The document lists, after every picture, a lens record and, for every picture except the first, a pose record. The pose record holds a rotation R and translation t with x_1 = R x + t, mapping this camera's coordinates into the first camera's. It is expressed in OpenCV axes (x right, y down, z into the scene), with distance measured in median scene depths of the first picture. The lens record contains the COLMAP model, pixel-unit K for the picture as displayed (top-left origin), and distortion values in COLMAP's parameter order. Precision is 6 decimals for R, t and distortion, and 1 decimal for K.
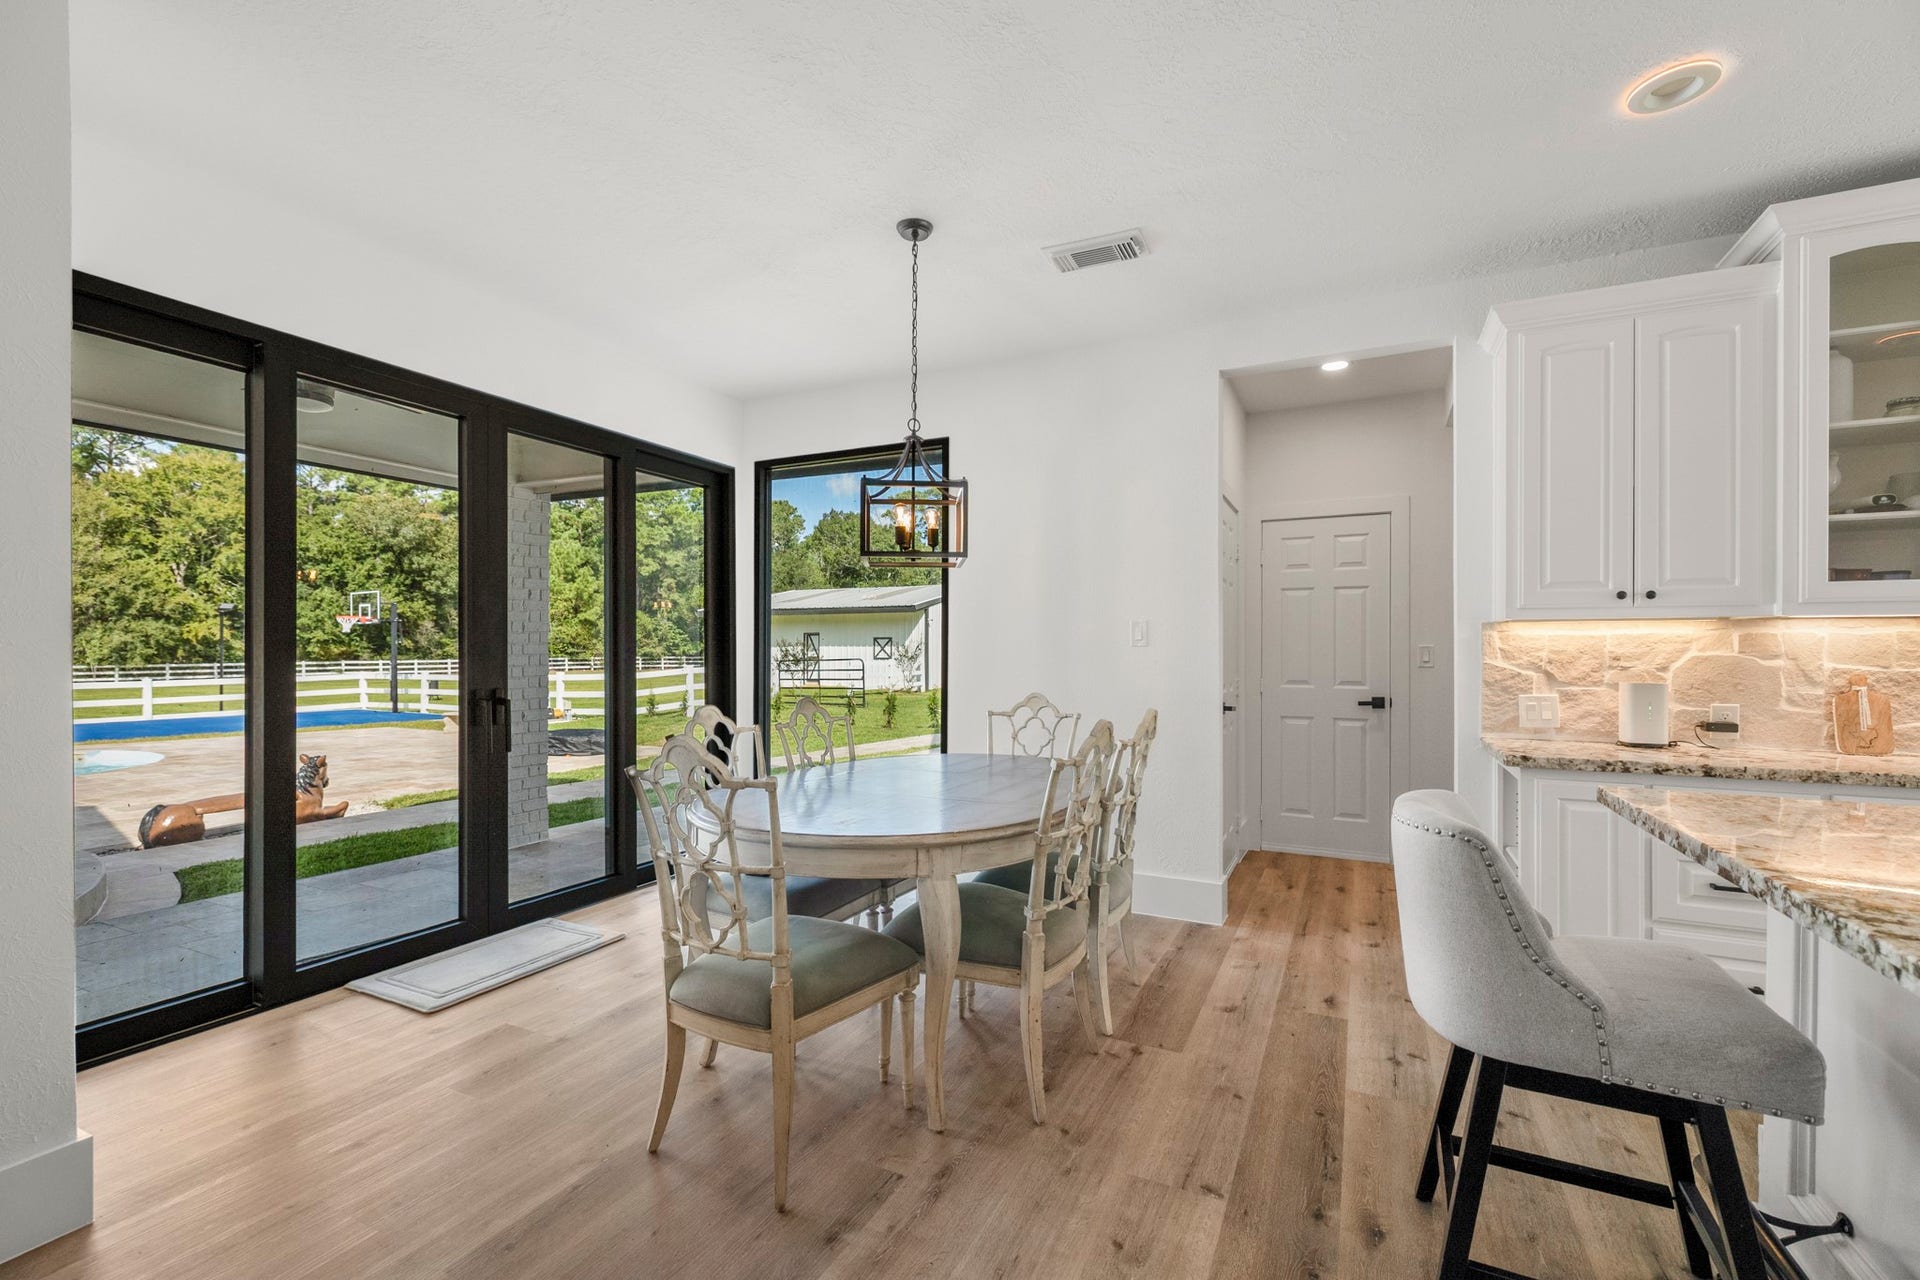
lens RADIAL K [[814.7, 0, 962.7], [0, 814.7, 642.4], [0, 0, 1]] dist [0.005245, 0.000849]
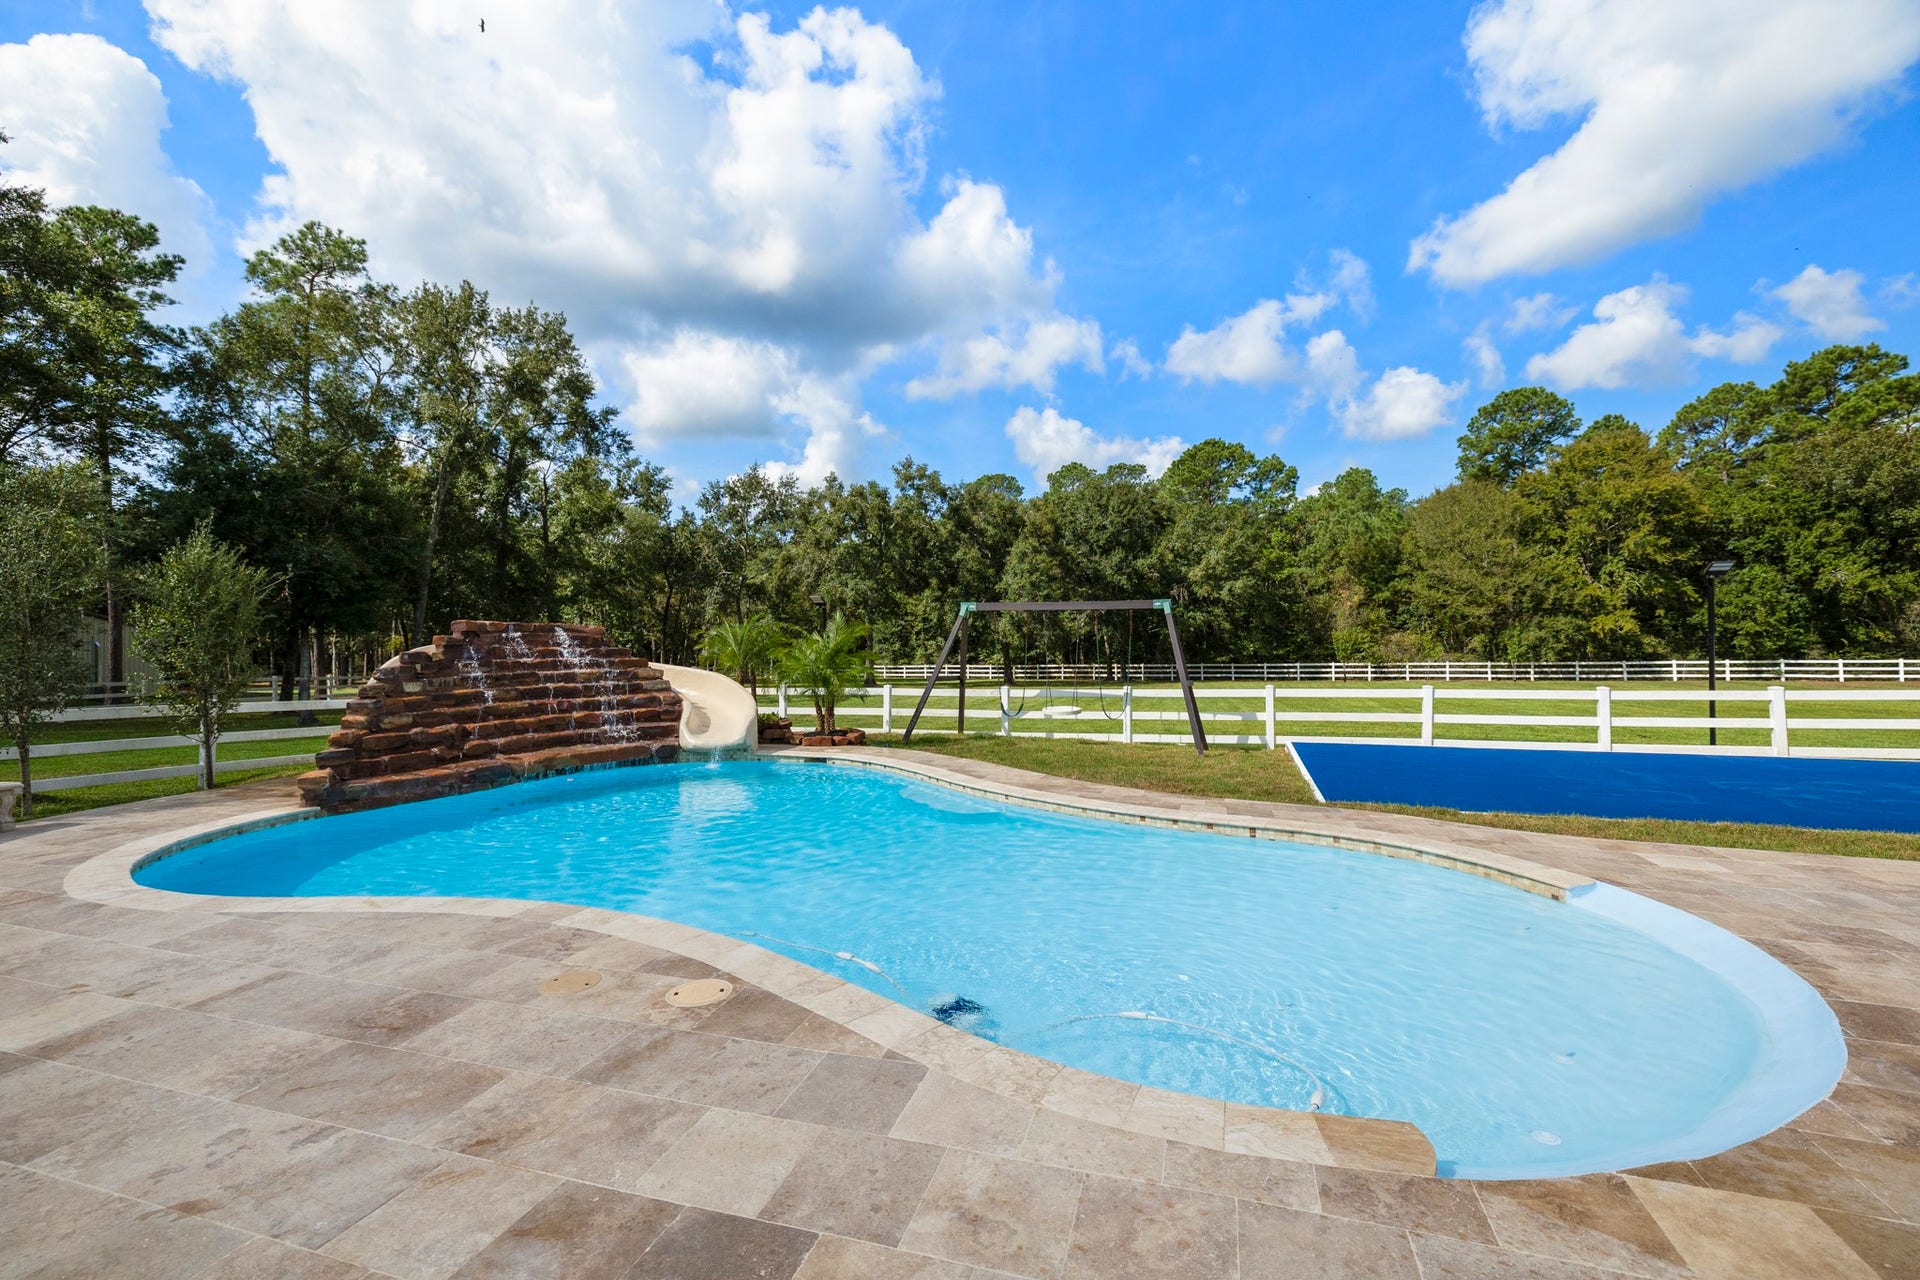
lens RADIAL K [[814.7, 0, 961.2], [0, 814.7, 637.9], [0, 0, 1]] dist [0.005245, 0.000849]
pose [[0.164715, -0.013977, -0.986242, -0.140323], [0.012495, 0.999849, -0.012083, 0.002483], [0.986262, -0.010333, 0.164864, 0.126219]]
